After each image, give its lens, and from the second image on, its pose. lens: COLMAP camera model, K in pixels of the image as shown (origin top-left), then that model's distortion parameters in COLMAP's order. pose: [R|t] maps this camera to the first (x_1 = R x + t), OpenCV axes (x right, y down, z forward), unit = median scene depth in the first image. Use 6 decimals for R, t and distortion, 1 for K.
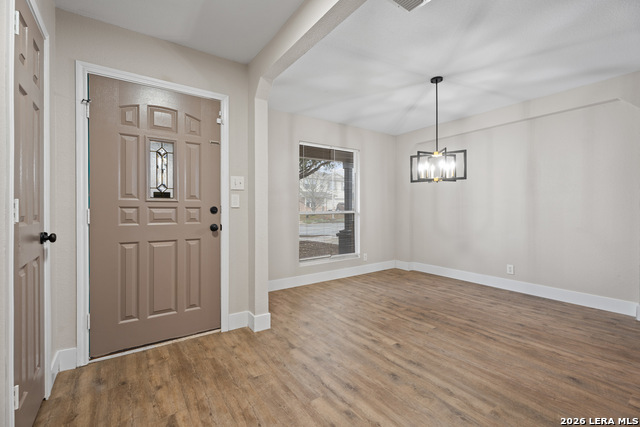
lens RADIAL K [[284.9, 0, 316.1], [0, 284.9, 205.5], [0, 0, 1]] dist [-0.001832, -0.000188]
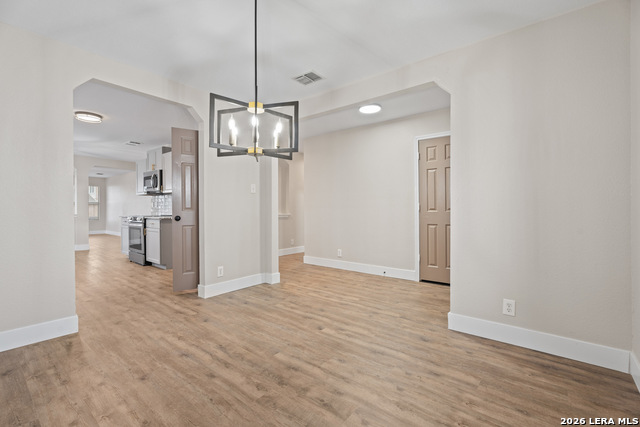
lens RADIAL K [[279.7, 0, 316.0], [0, 279.7, 211.4], [0, 0, 1]] dist [-0.000136, 0.000159]
pose [[-0.962509, 0.006080, -0.271182, 0.508258], [0.008119, 0.999947, -0.006397, 0.037774], [0.271129, -0.008359, -0.962507, 1.746053]]
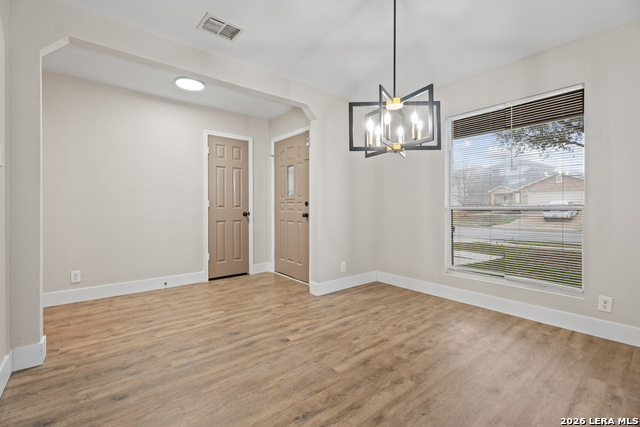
lens RADIAL K [[284.9, 0, 316.1], [0, 284.9, 205.5], [0, 0, 1]] dist [-0.001832, -0.000188]
pose [[0.067025, -0.001668, -0.997750, 1.085589], [0.012246, 0.999925, -0.000849, 0.026250], [0.997676, -0.012162, 0.067041, 0.892287]]
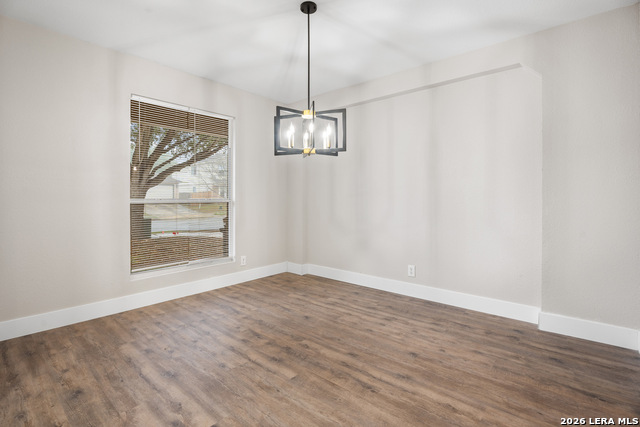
lens RADIAL K [[305.1, 0, 315.6], [0, 305.1, 193.3], [0, 0, 1]] dist [-0.014241, 0.000441]
pose [[0.970443, 0.008653, 0.241173, 0.287380], [-0.006600, 0.999935, -0.009319, 0.017245], [-0.241238, 0.007452, 0.970437, 0.306530]]
